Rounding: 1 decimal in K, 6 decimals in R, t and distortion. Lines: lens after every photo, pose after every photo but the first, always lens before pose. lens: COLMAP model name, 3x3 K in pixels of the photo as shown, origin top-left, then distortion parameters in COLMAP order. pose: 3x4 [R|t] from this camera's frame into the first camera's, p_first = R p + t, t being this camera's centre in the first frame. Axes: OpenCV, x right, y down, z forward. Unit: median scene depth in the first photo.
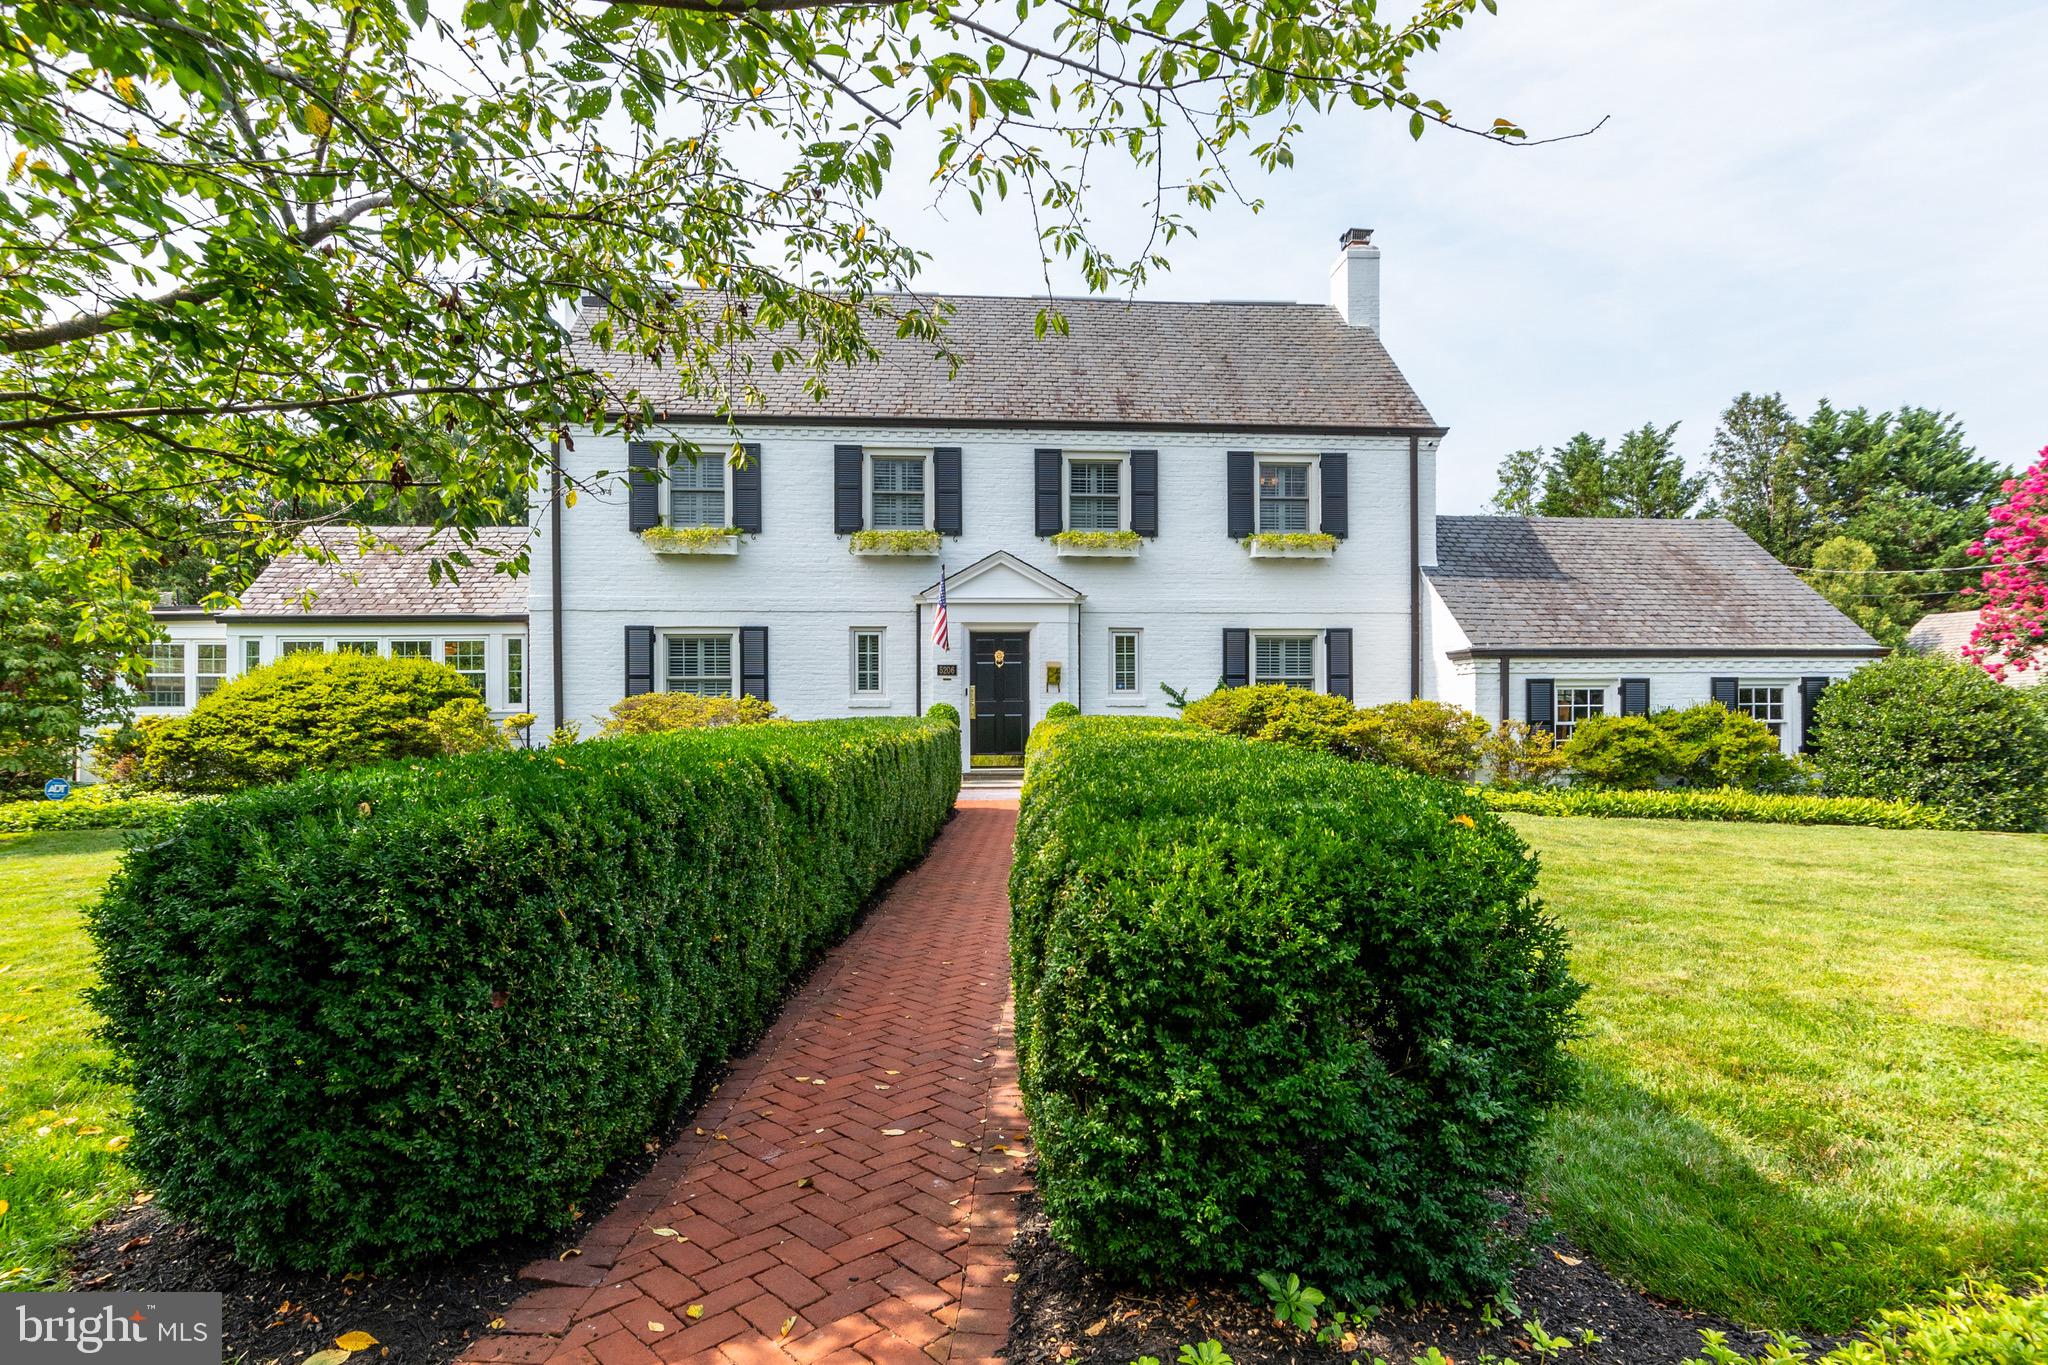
lens RADIAL K [[1113.0, 0, 1023.9], [0, 1113.0, 687.3], [0, 0, 1]] dist [-0.019294, -0.002057]
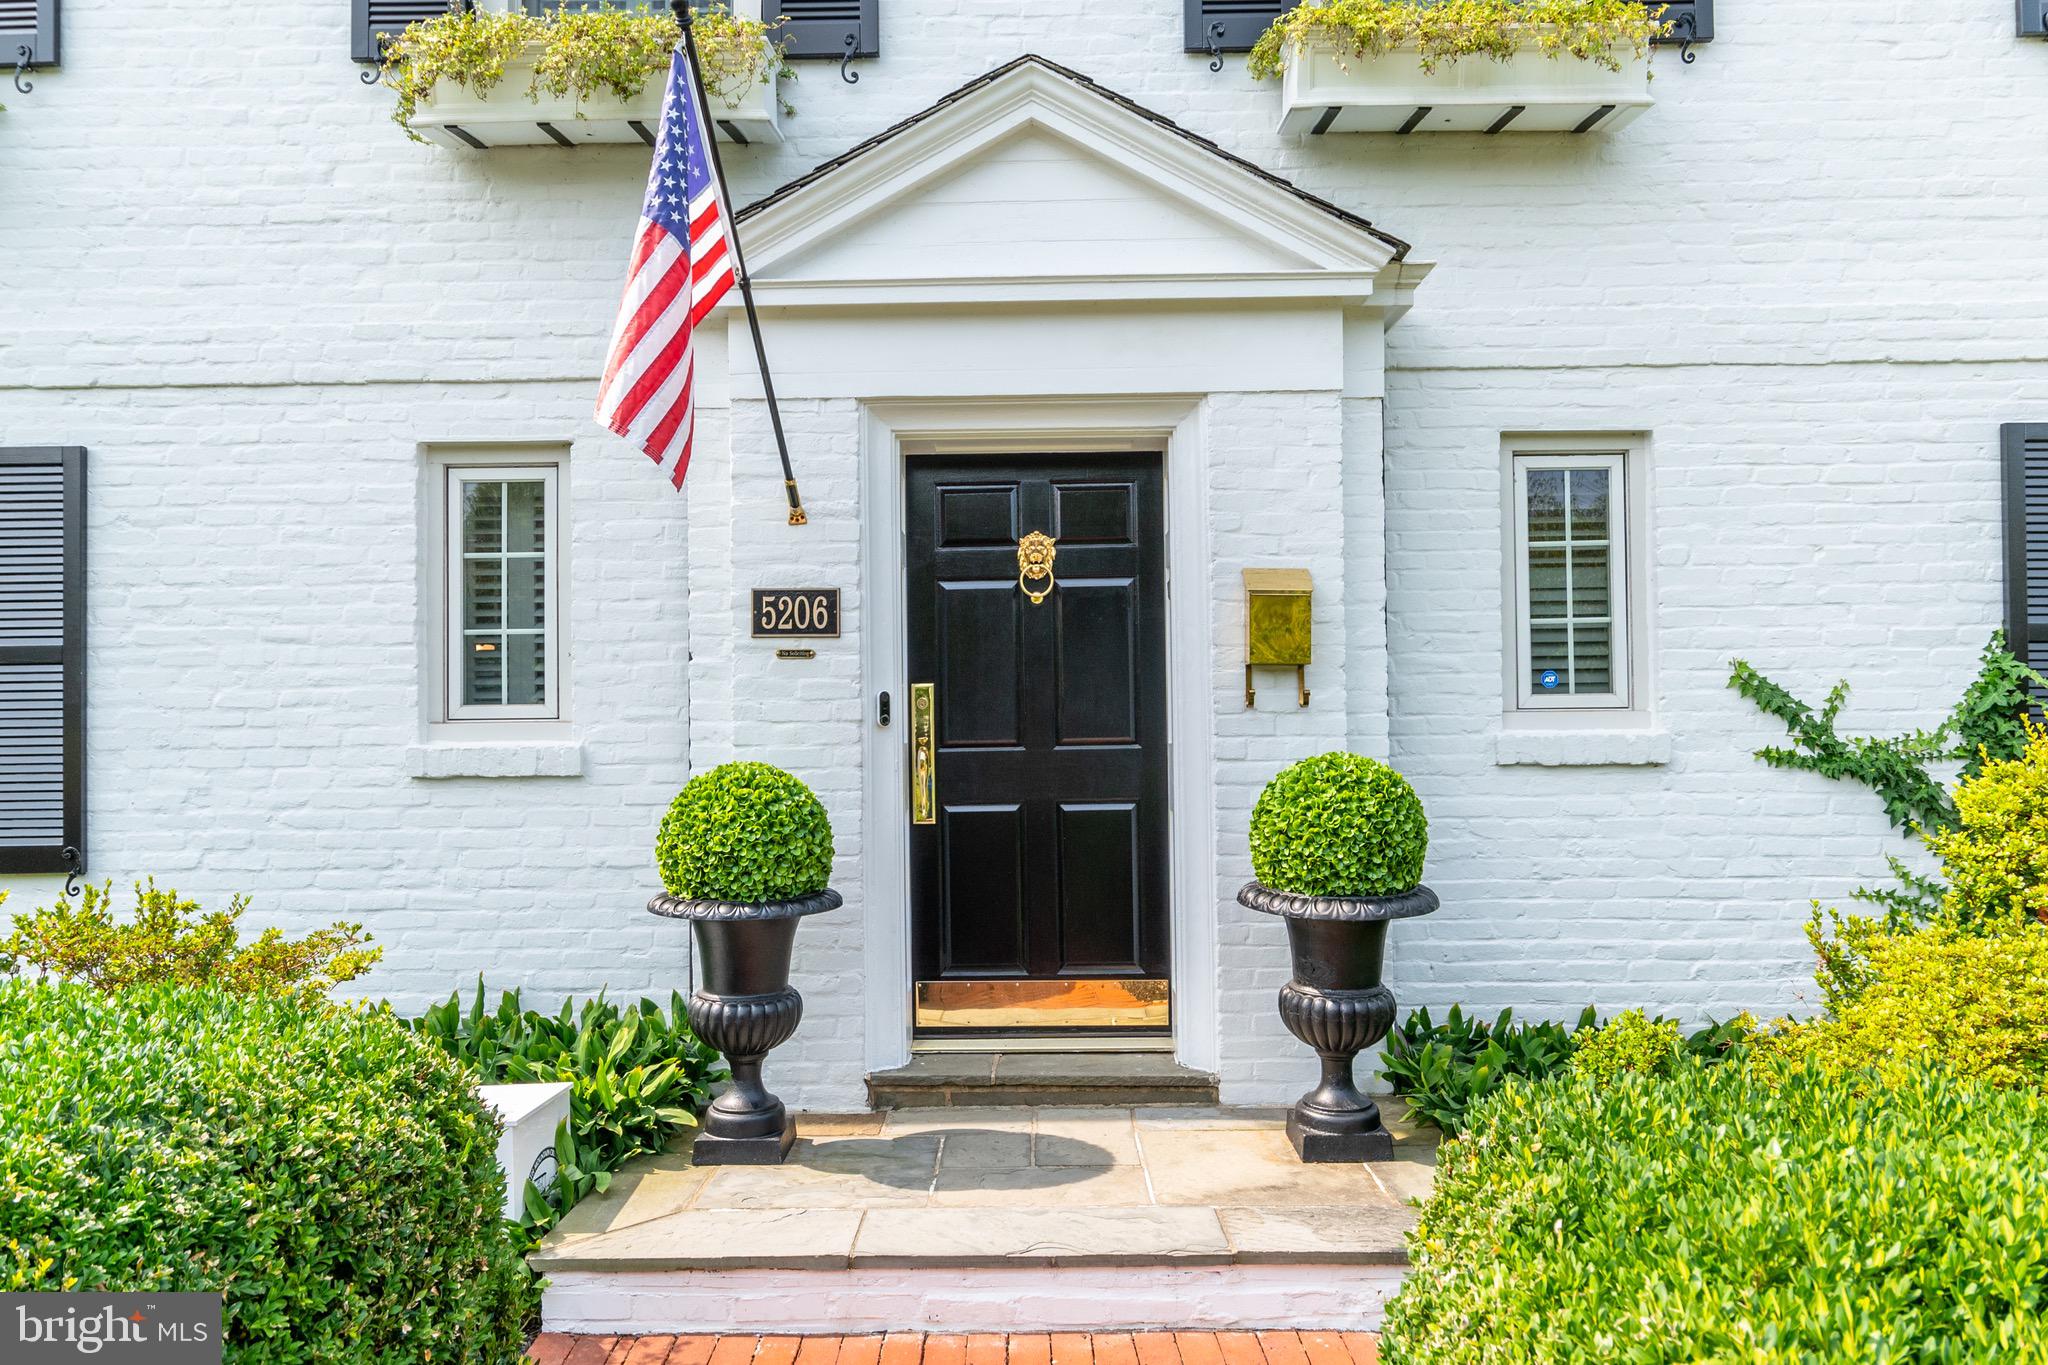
lens RADIAL K [[1246.4, 0, 1026.4], [0, 1246.4, 690.3], [0, 0, 1]] dist [-0.004186, -0.000302]
pose [[0.991313, -0.011856, -0.130989, 0.009619], [0.010352, 0.999872, -0.012160, 0.003236], [0.131117, 0.010698, 0.991309, 0.744271]]
